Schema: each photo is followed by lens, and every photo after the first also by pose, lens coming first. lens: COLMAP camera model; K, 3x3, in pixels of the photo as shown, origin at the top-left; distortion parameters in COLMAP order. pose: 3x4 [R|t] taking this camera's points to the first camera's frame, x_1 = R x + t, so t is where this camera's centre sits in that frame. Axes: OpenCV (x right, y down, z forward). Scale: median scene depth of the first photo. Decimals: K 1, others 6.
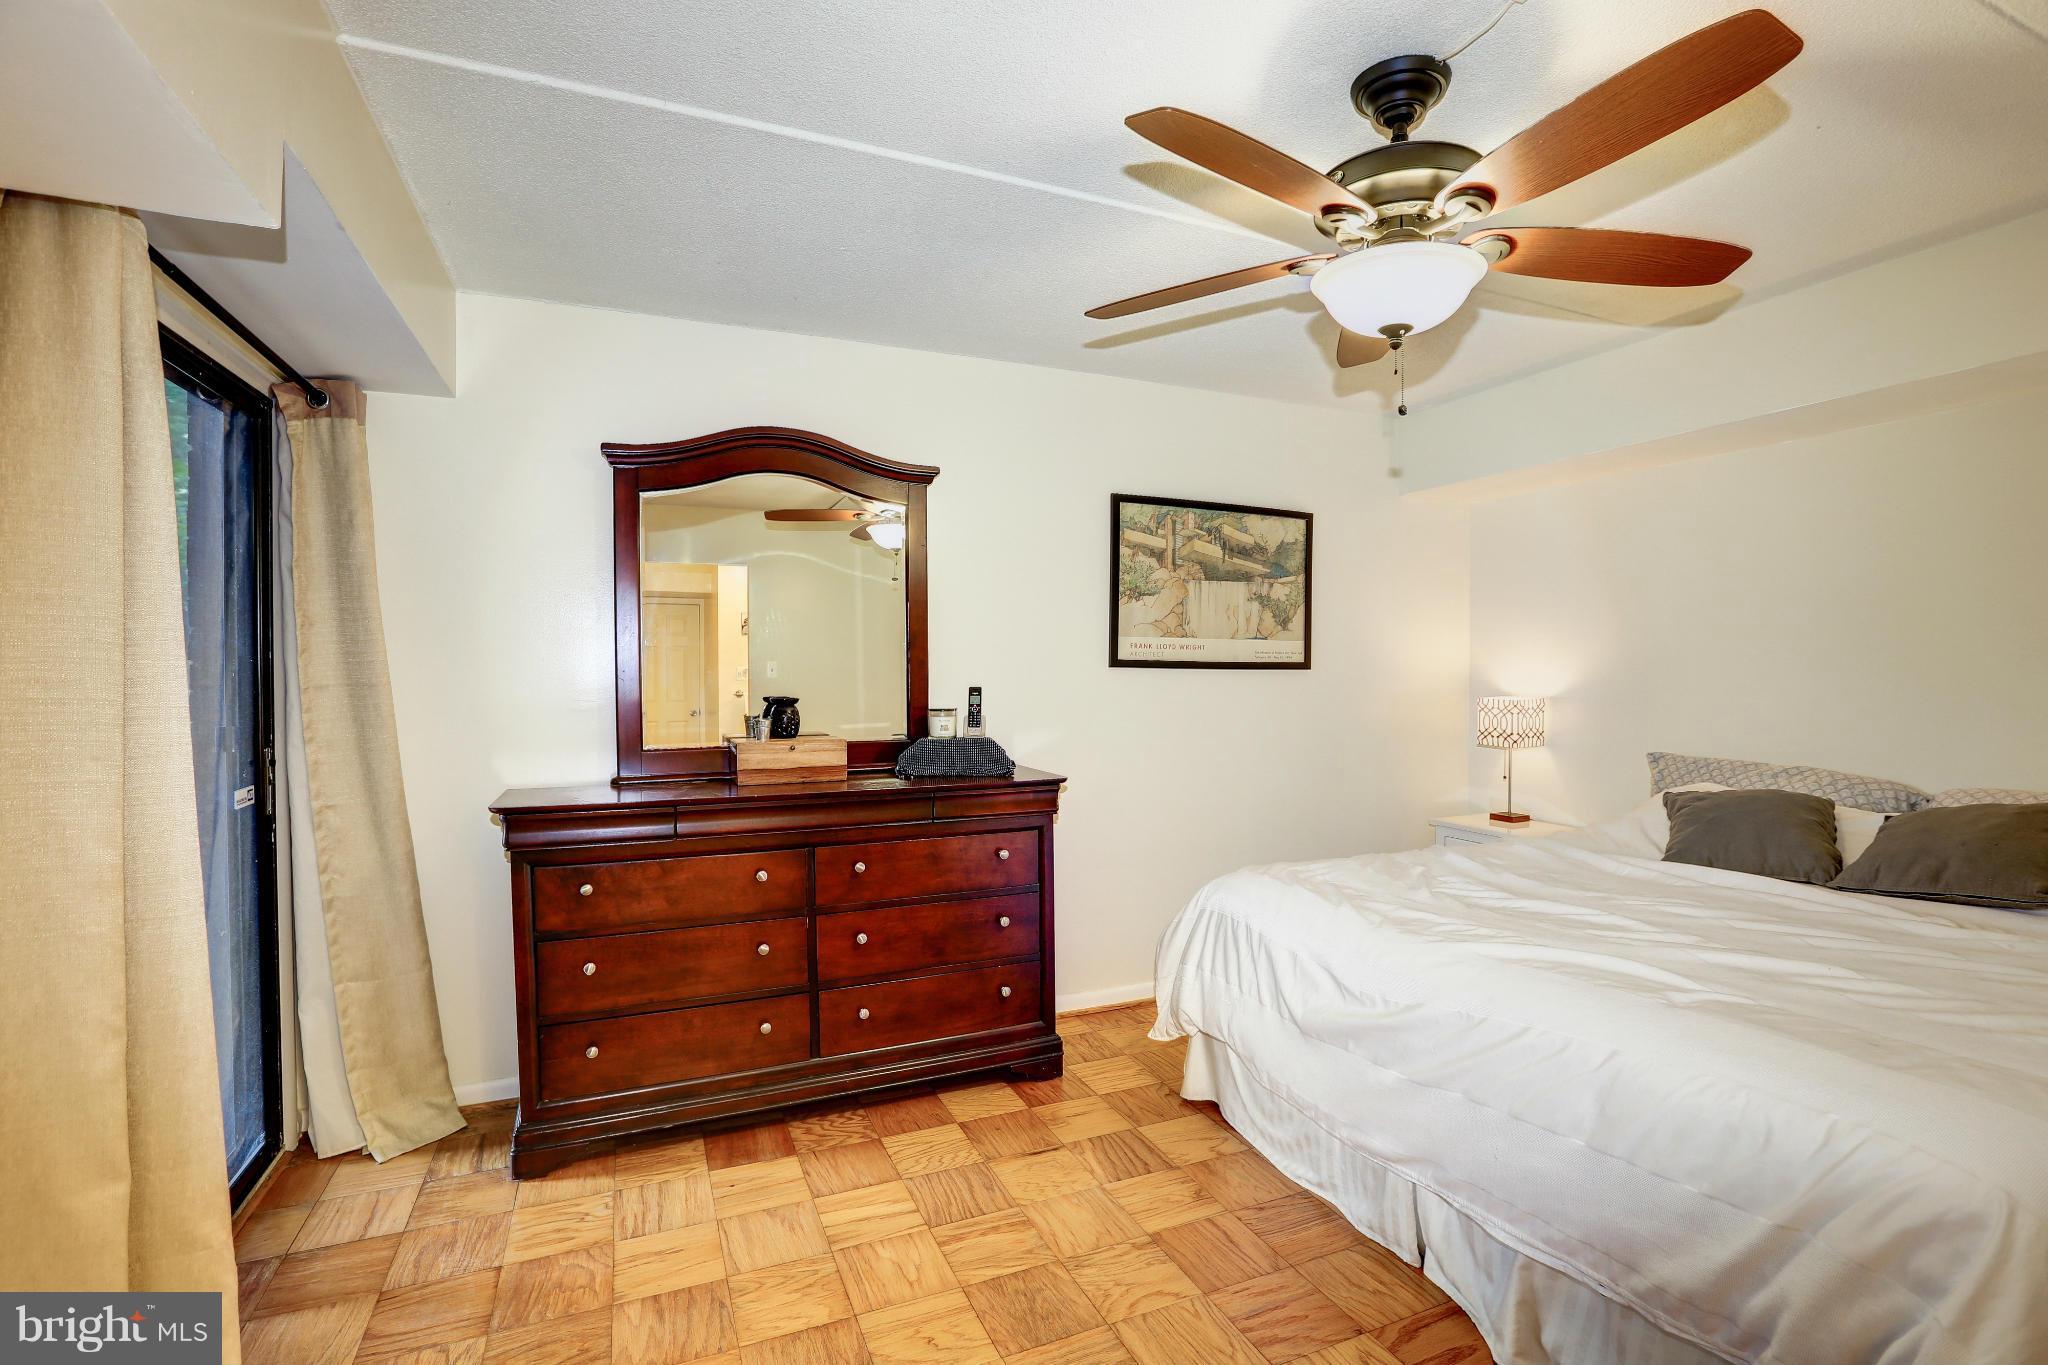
lens RADIAL K [[932.7, 0, 1024.5], [0, 932.7, 678.7], [0, 0, 1]] dist [-0.059415, 0.026252]
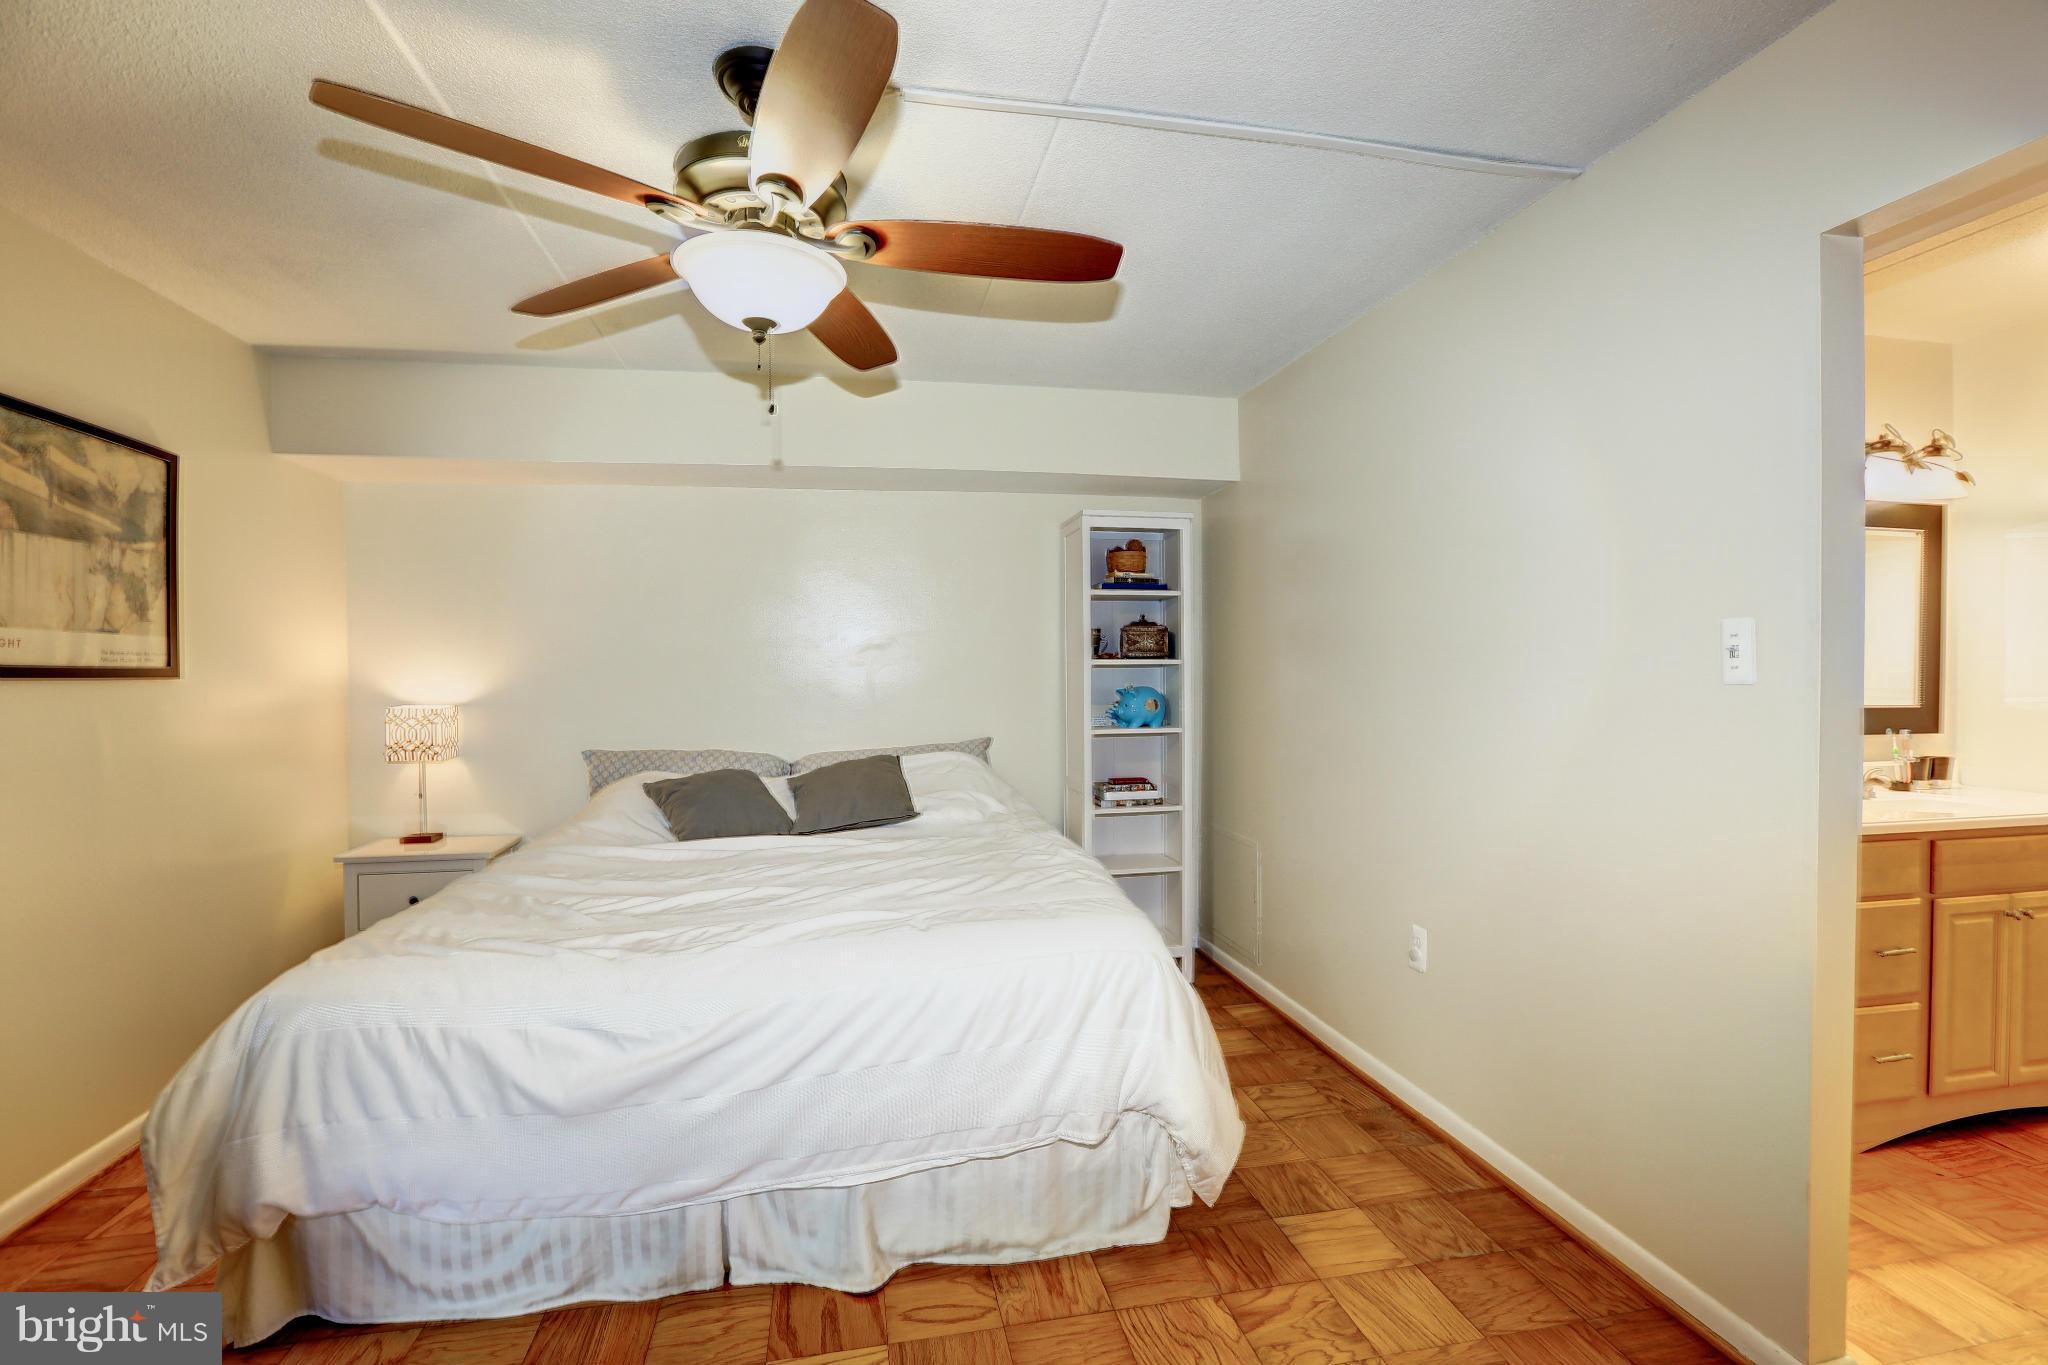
lens RADIAL K [[932.7, 0, 1024.5], [0, 932.7, 678.7], [0, 0, 1]] dist [-0.059415, 0.026252]
pose [[0.217228, -0.015221, 0.976002, -0.251854], [0.021546, 0.999710, 0.010795, -0.003587], [-0.975883, 0.018684, 0.217493, 0.263463]]
